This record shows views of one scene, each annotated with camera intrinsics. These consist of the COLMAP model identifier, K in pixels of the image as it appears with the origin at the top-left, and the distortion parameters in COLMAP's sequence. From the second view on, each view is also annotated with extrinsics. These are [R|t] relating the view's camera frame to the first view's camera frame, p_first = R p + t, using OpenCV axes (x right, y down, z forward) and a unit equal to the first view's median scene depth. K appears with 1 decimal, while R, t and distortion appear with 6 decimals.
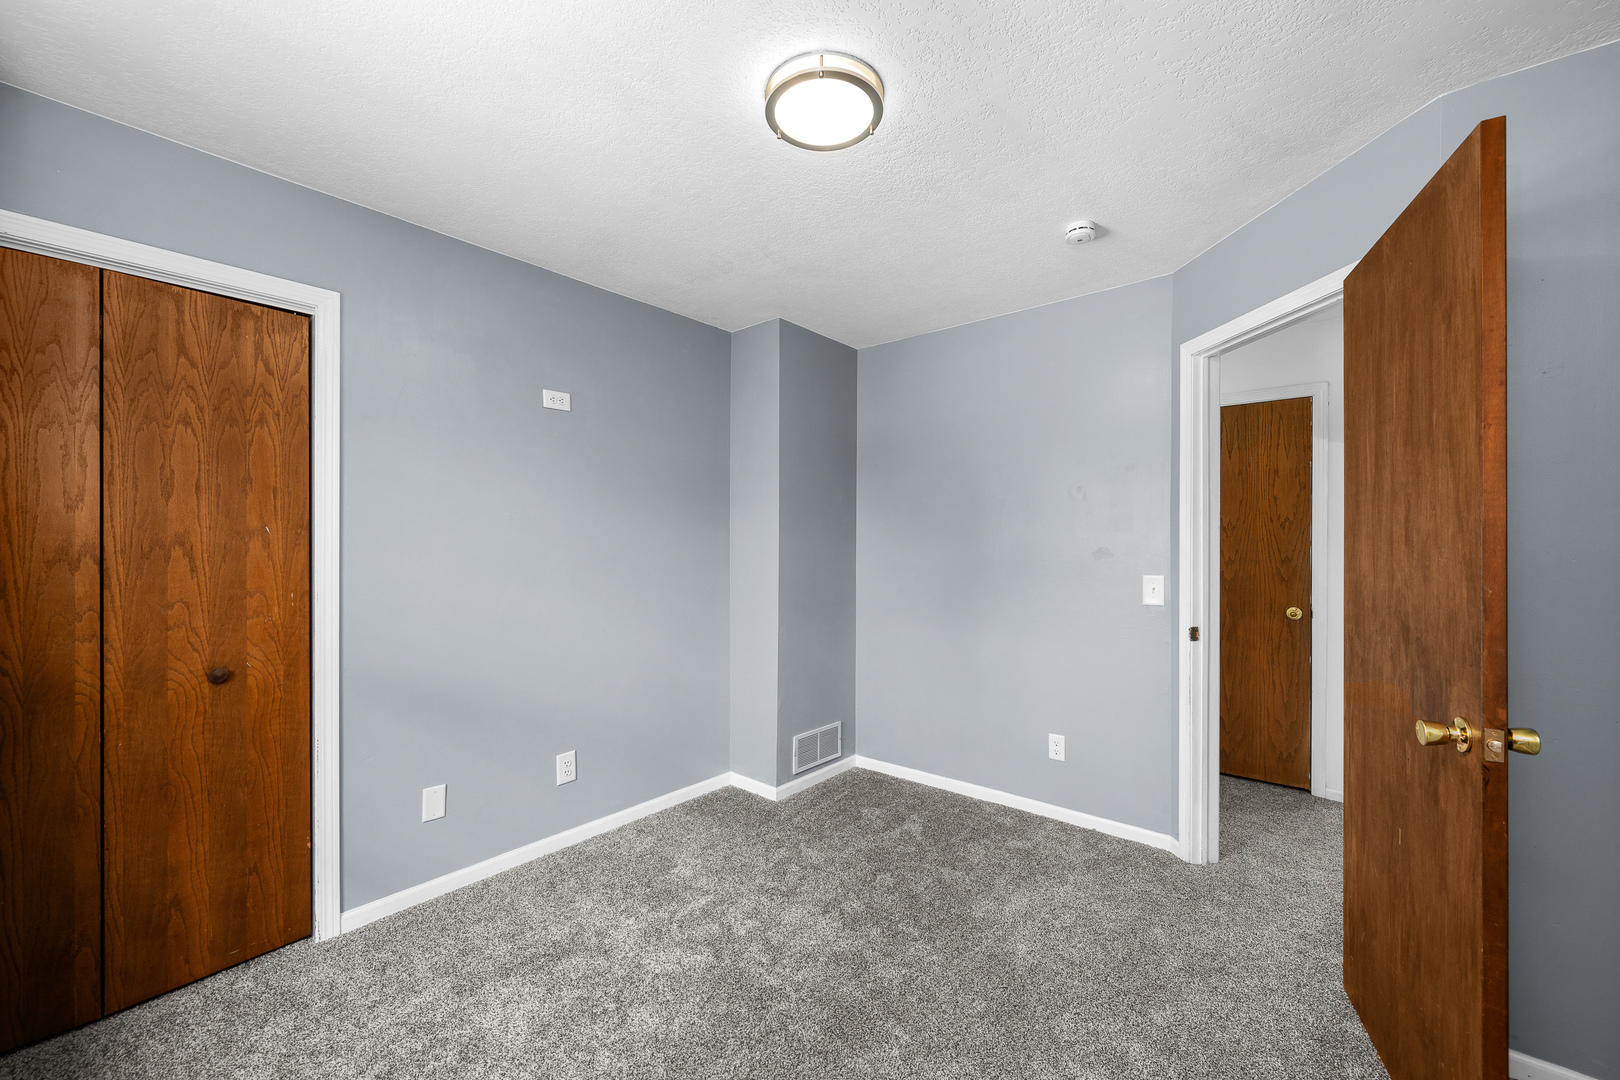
lens RADIAL K [[646.6, 0, 812.1], [0, 646.6, 546.6], [0, 0, 1]] dist [0.001716, -0.000065]
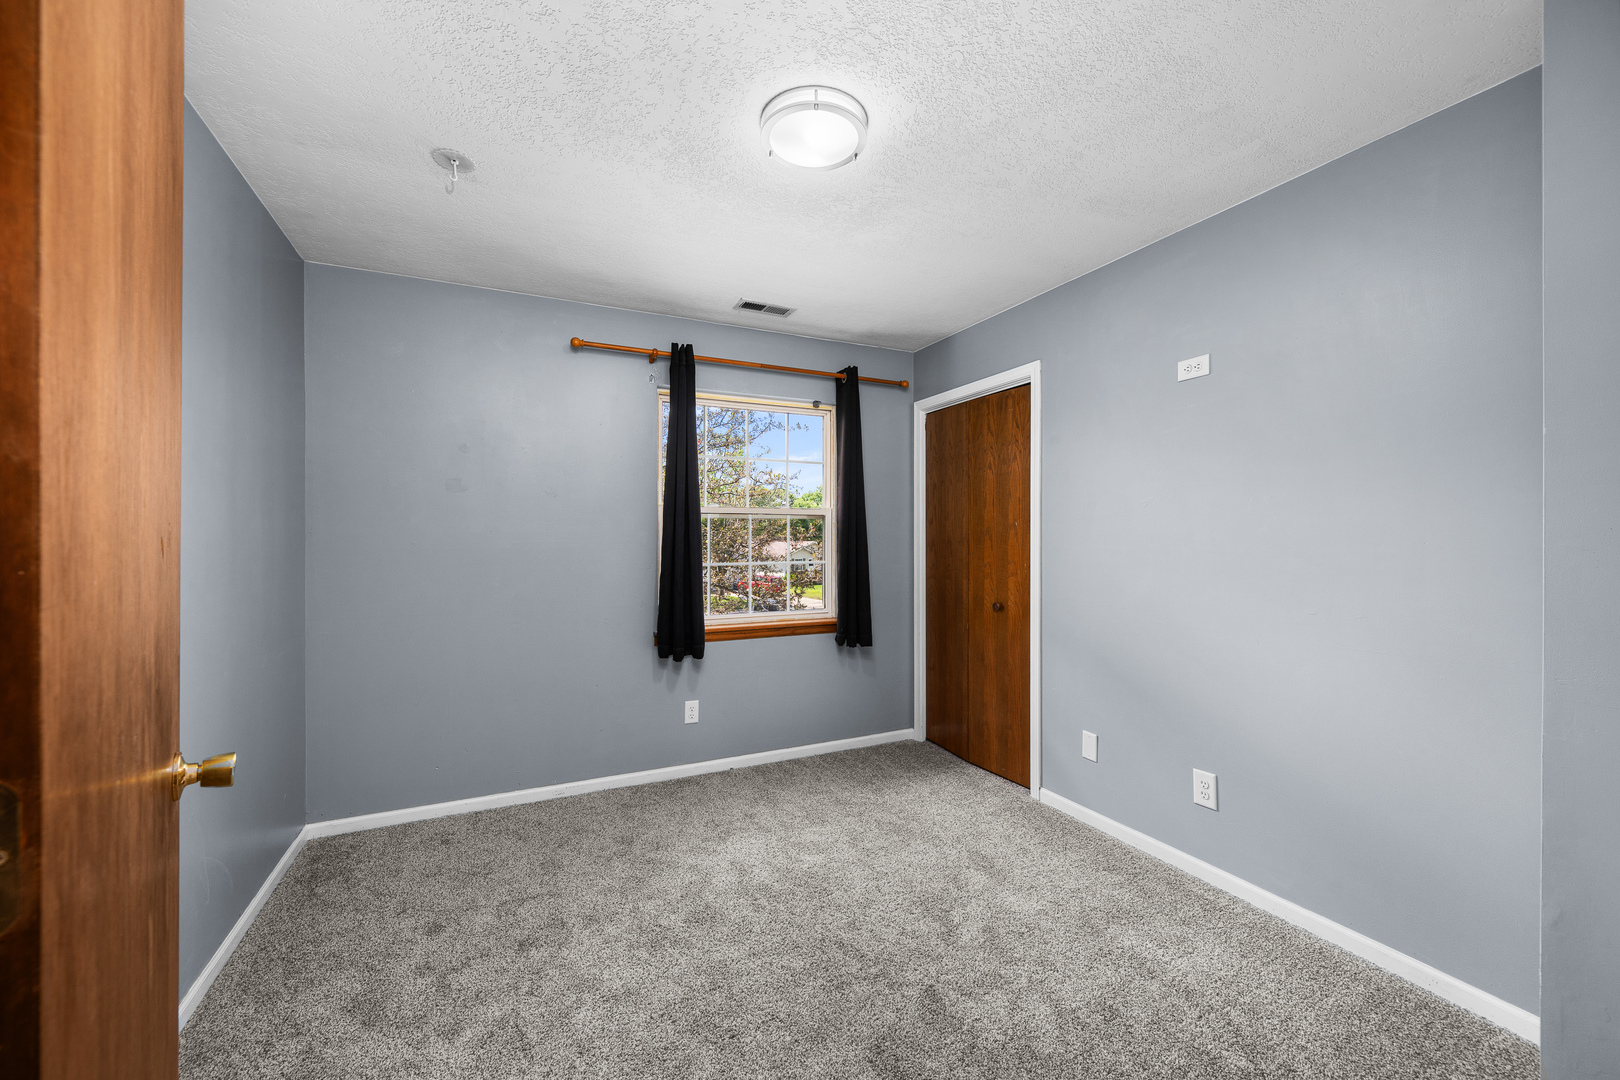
lens RADIAL K [[646.6, 0, 813.4], [0, 646.6, 537.9], [0, 0, 1]] dist [0.001716, -0.000065]
pose [[-0.415582, -0.004810, -0.909543, 0.874896], [-0.003170, 0.999988, -0.003840, 0.017637], [0.909550, 0.001287, -0.415592, 1.238923]]
